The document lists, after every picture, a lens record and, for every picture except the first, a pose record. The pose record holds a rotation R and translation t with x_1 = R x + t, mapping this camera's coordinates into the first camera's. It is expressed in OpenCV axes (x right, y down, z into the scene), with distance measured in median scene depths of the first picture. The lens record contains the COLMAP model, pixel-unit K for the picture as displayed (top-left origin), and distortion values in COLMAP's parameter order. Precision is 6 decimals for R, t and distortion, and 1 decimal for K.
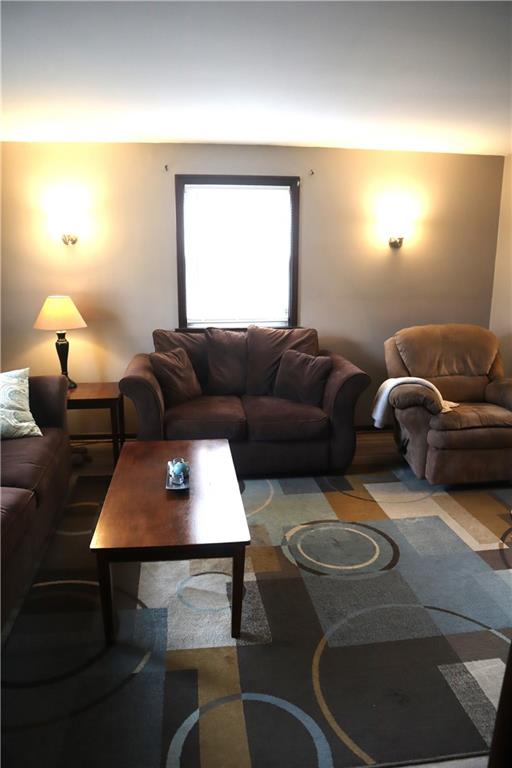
lens RADIAL K [[545.6, 0, 256.0], [0, 545.6, 384.0], [0, 0, 1]] dist [-0.107082, 0.078640]
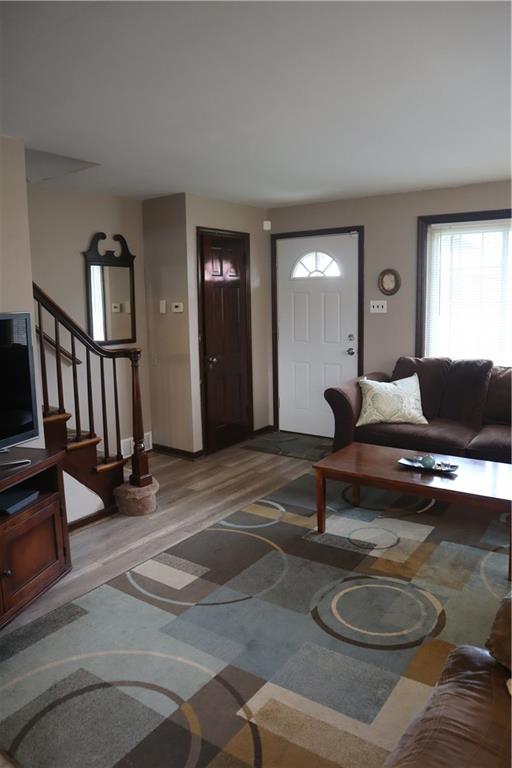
lens RADIAL K [[545.6, 0, 256.0], [0, 545.6, 384.0], [0, 0, 1]] dist [-0.107082, 0.078640]
pose [[-0.681233, 0.124420, -0.721417, 1.078937], [-0.140961, 0.944717, 0.296041, -0.342195], [0.718368, 0.303364, -0.626033, 1.592012]]
